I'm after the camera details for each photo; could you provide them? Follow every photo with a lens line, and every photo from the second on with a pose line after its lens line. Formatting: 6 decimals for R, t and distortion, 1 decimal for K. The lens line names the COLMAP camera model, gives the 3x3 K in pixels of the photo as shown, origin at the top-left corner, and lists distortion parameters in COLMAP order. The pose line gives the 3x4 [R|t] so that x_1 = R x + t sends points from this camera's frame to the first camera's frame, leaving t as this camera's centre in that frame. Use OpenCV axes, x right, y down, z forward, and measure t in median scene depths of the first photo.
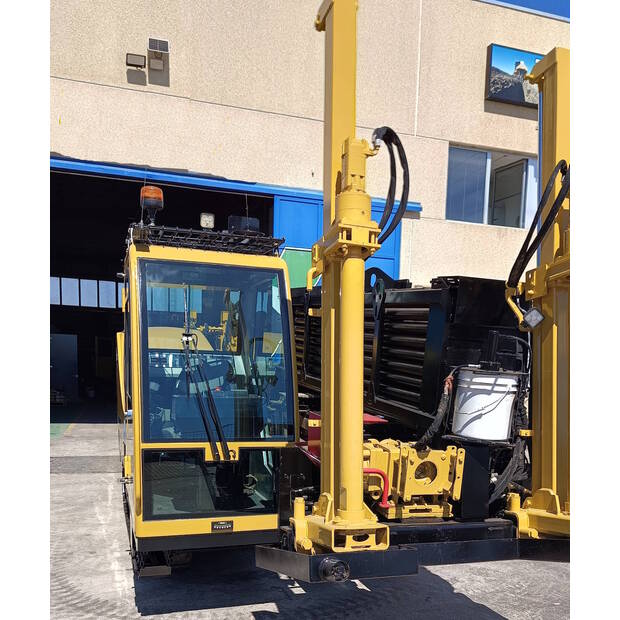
lens RADIAL K [[631.1, 0, 311.5], [0, 631.1, 448.7], [0, 0, 1]] dist [0.021023, -0.017754]
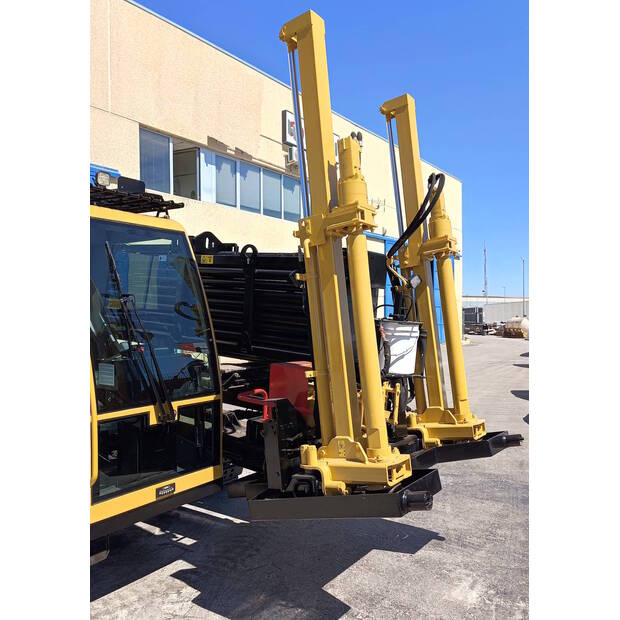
lens RADIAL K [[534.9, 0, 314.0], [0, 534.9, 319.1], [0, 0, 1]] dist [0.016277, -0.000941]
pose [[0.803393, -0.036178, 0.594348, -0.443722], [0.100504, 0.992070, -0.075467, -0.053281], [-0.586905, 0.120364, 0.800659, 0.187041]]
